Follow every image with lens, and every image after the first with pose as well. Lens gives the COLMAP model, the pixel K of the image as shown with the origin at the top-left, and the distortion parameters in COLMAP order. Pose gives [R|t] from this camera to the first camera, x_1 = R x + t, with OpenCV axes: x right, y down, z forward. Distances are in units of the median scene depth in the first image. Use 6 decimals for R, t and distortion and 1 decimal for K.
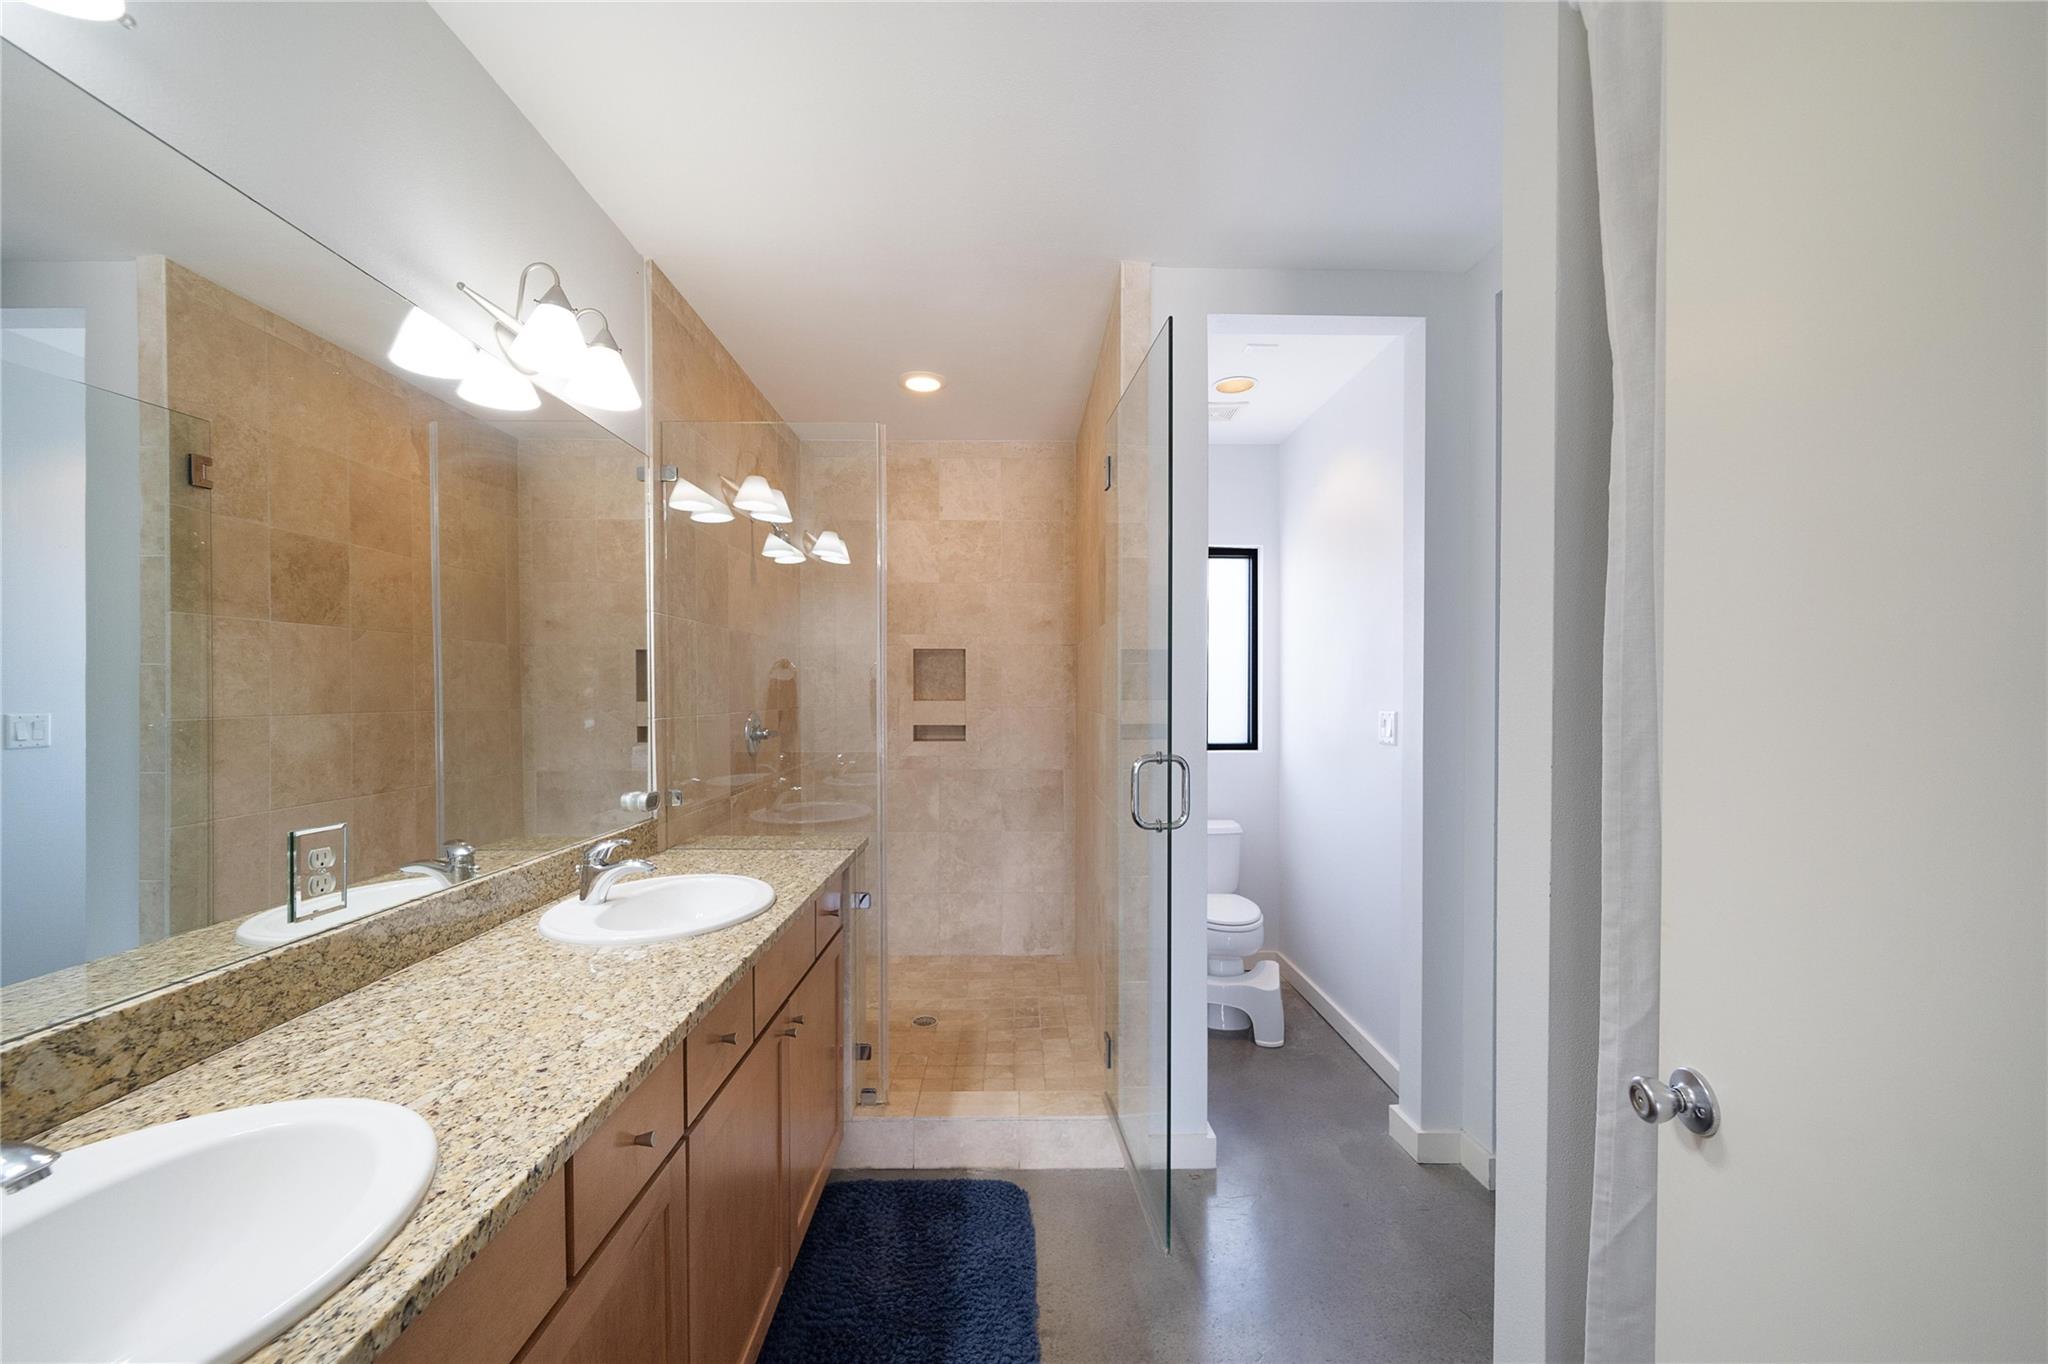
lens RADIAL K [[787.7, 0, 1025.4], [0, 787.7, 688.2], [0, 0, 1]] dist [-0.006175, 0.000659]
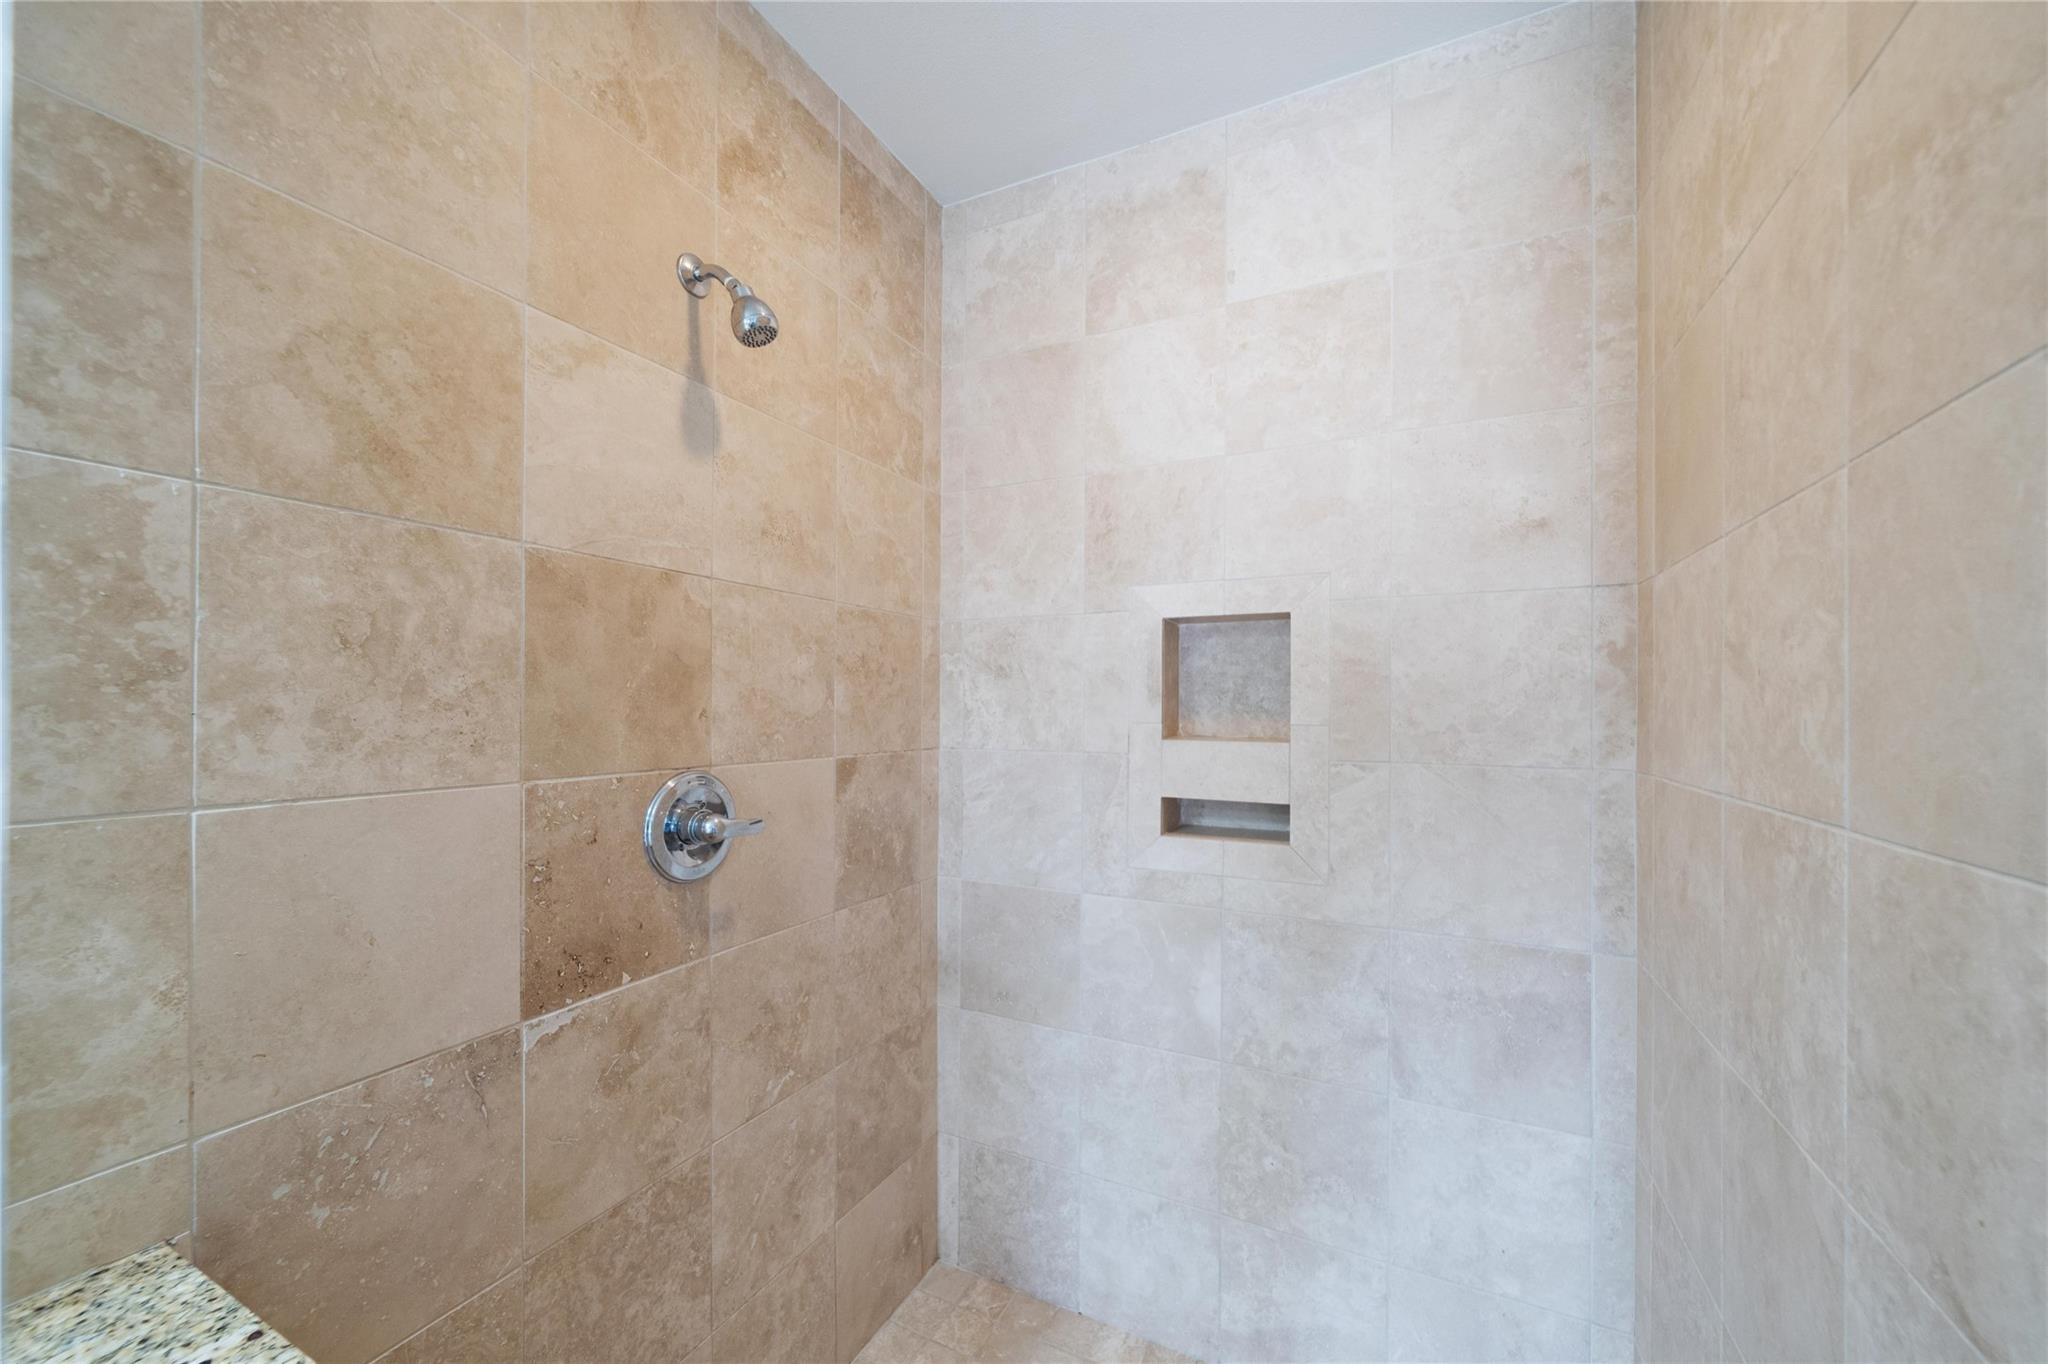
lens RADIAL K [[787.7, 0, 1021.0], [0, 787.7, 701.6], [0, 0, 1]] dist [-0.006175, 0.000659]
pose [[0.897860, 0.003008, -0.440271, -0.023591], [-0.009690, 0.999869, -0.012929, 0.001577], [0.440175, 0.015875, 0.897772, 0.586611]]
